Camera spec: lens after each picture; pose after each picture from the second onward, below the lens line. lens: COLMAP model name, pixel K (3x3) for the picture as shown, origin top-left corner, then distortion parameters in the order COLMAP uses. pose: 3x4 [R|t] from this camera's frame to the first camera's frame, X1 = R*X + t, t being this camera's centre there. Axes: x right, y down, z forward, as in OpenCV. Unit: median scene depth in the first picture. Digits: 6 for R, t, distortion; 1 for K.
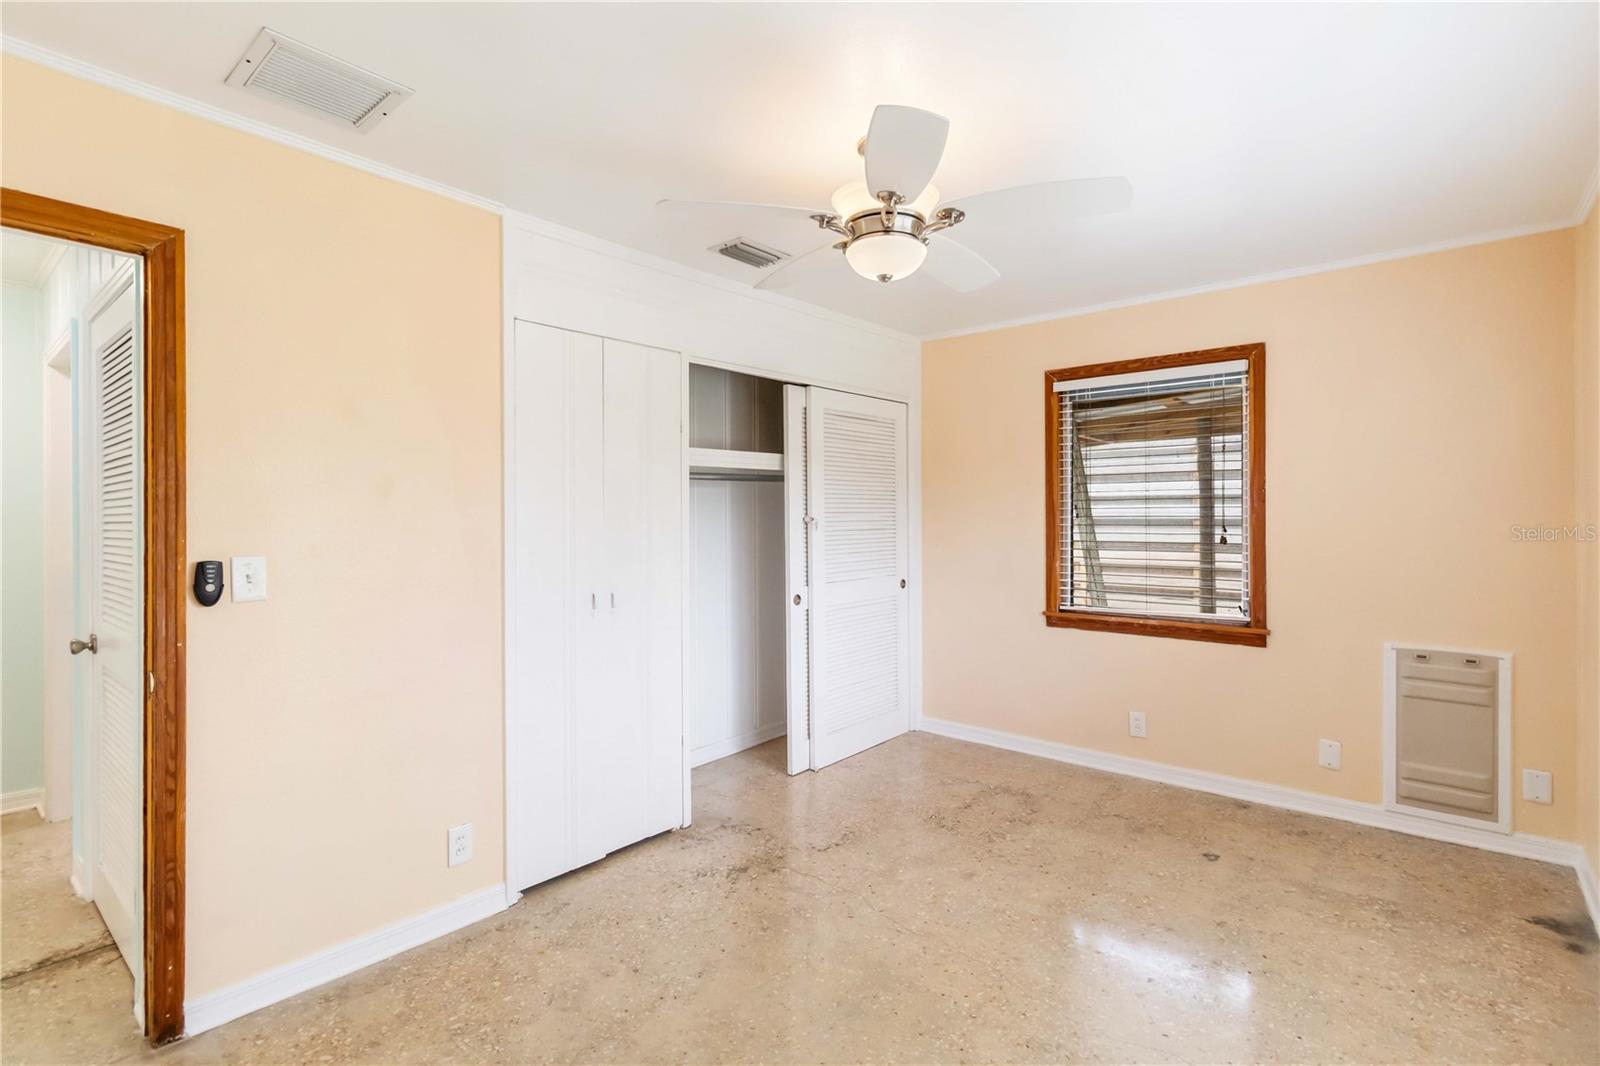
lens RADIAL K [[745.9, 0, 785.1], [0, 745.9, 523.7], [0, 0, 1]] dist [-0.000301, 0.001503]
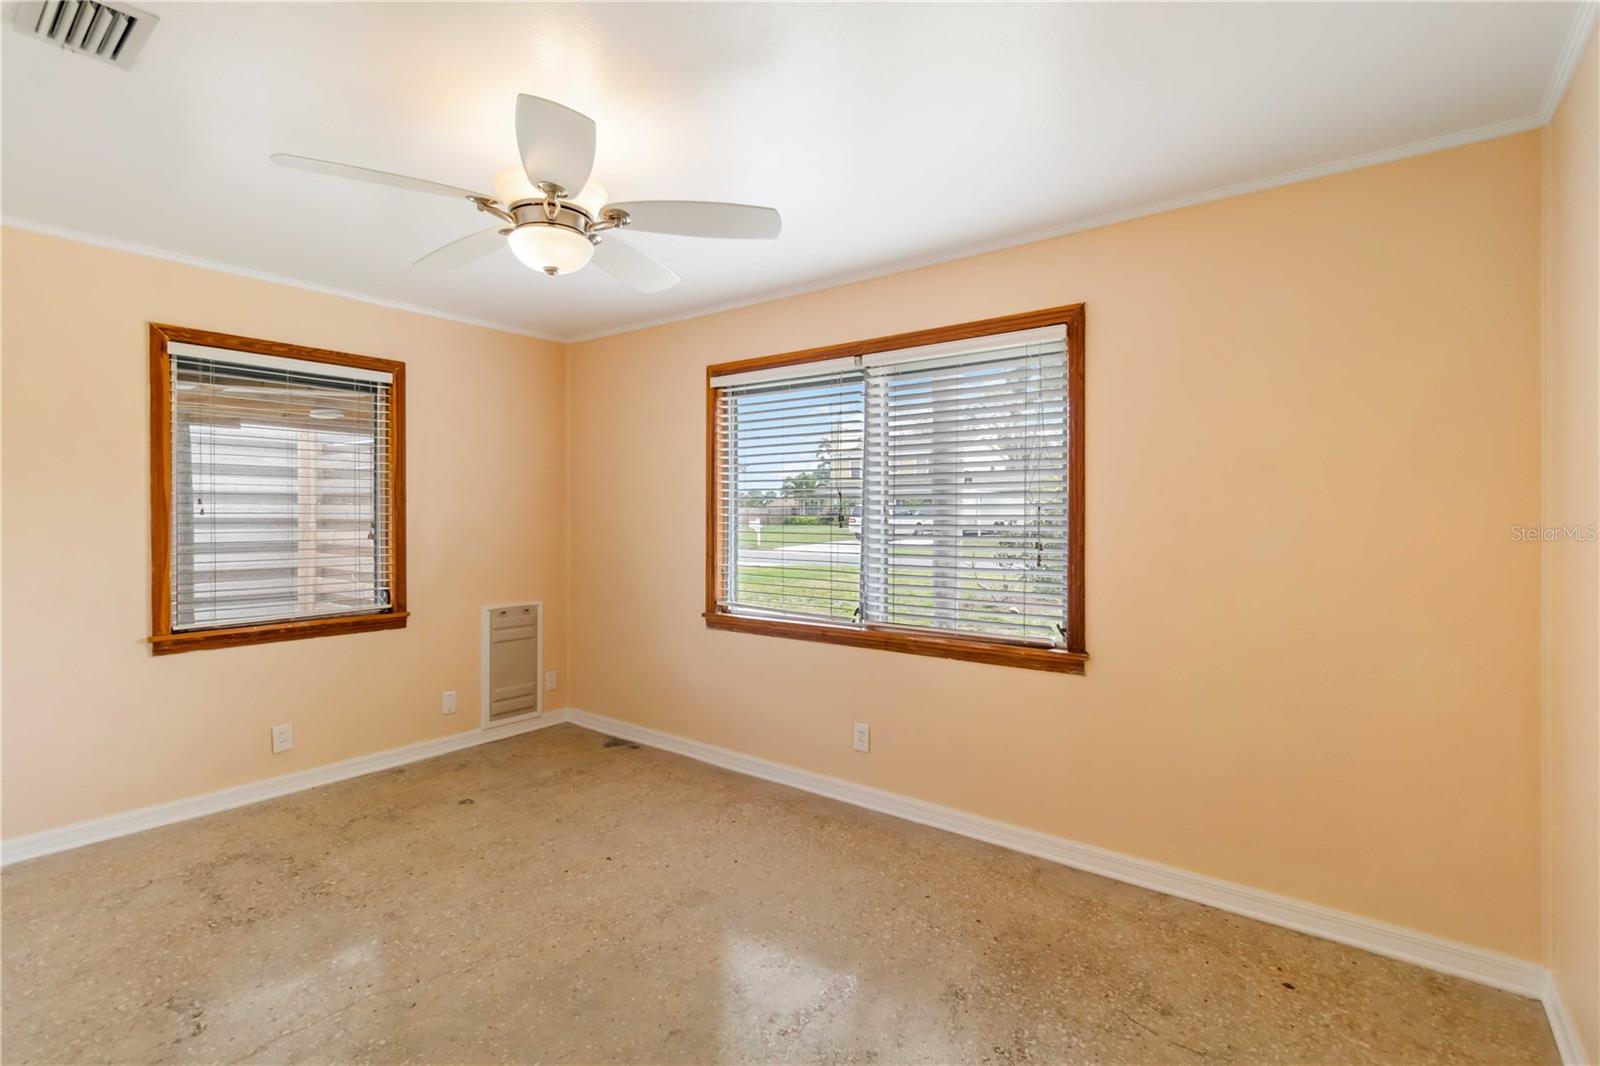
lens RADIAL K [[745.9, 0, 801.2], [0, 745.9, 522.0], [0, 0, 1]] dist [-0.000301, 0.001503]
pose [[-0.053956, -0.004340, 0.998534, -0.583471], [0.007832, 0.999958, 0.004769, 0.002023], [-0.998513, 0.008078, -0.053920, 0.488878]]
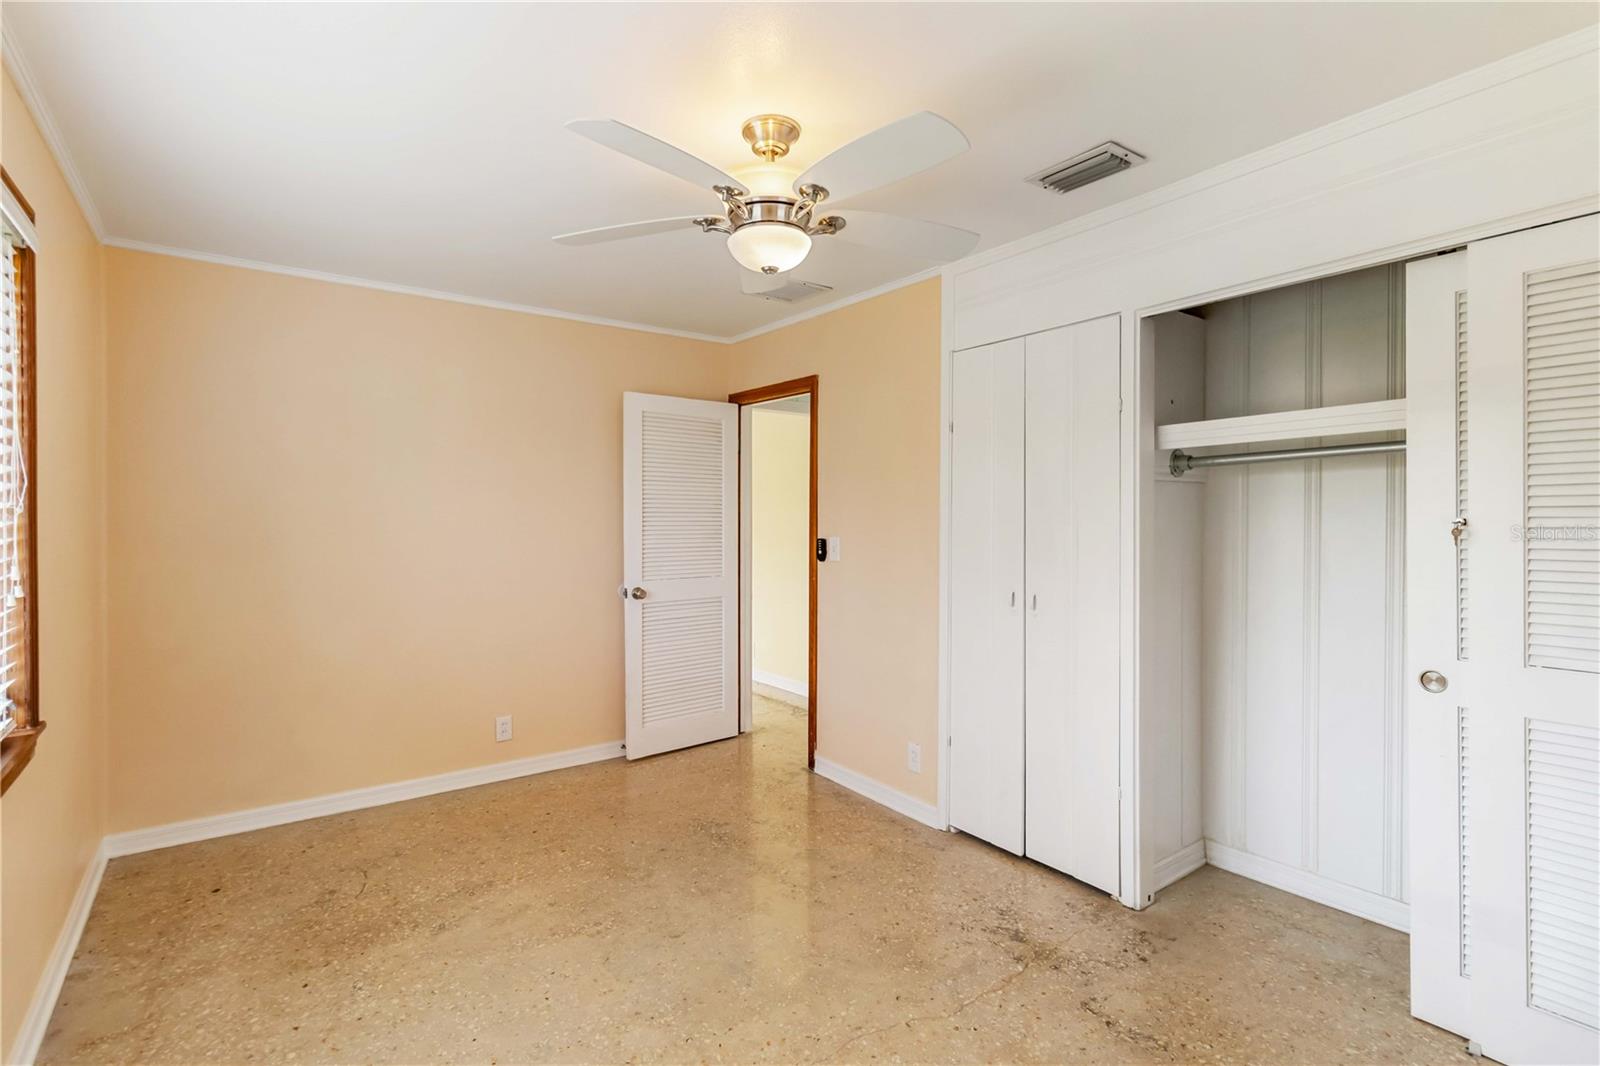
lens RADIAL K [[745.9, 0, 813.8], [0, 745.9, 528.1], [0, 0, 1]] dist [-0.000301, 0.001503]
pose [[-0.193067, 0.015812, -0.981058, 0.721215], [-0.007627, 0.999816, 0.017615, -0.008825], [0.981156, 0.010883, -0.192911, 0.838436]]
